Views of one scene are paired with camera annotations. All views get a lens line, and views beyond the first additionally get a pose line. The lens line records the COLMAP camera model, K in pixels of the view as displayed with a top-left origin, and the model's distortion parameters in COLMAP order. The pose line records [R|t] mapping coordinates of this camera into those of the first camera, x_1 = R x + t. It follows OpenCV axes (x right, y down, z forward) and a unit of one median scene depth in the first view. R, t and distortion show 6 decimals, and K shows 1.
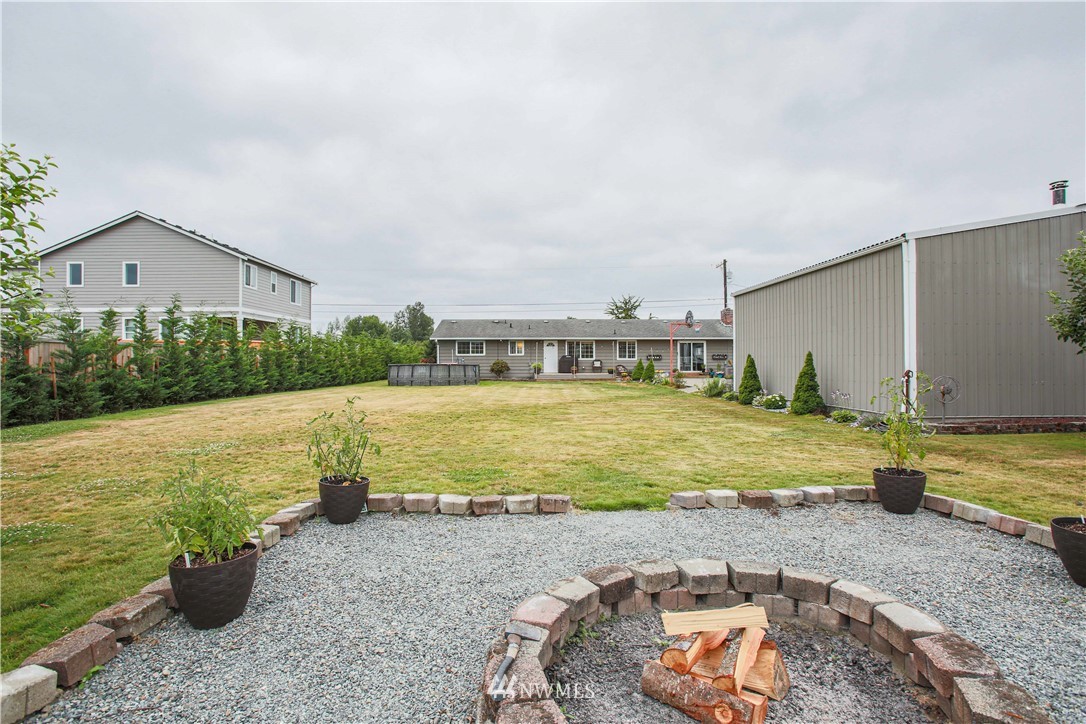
lens RADIAL K [[517.9, 0, 525.0], [0, 517.9, 359.4], [0, 0, 1]] dist [-0.052075, 0.012019]
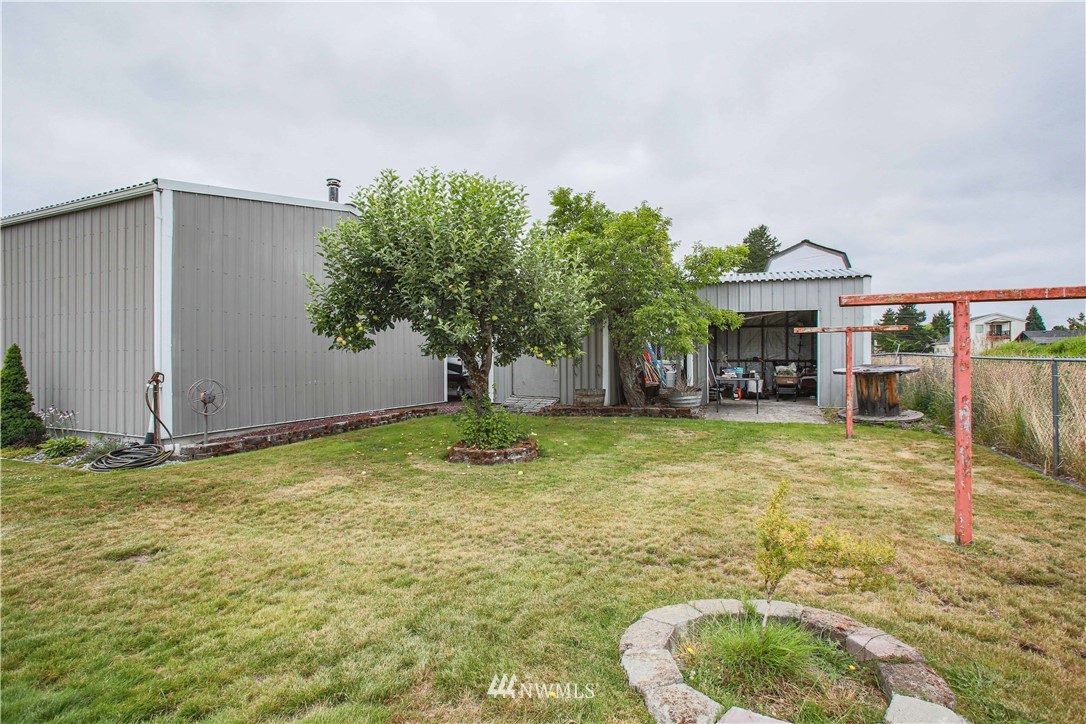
lens RADIAL K [[517.9, 0, 544.3], [0, 517.9, 359.6], [0, 0, 1]] dist [-0.052075, 0.012019]
pose [[0.382904, -0.000626, 0.923788, 0.309915], [0.000216, 1.000000, 0.000589, 0.003163], [-0.923788, -0.000026, 0.382904, 0.225728]]
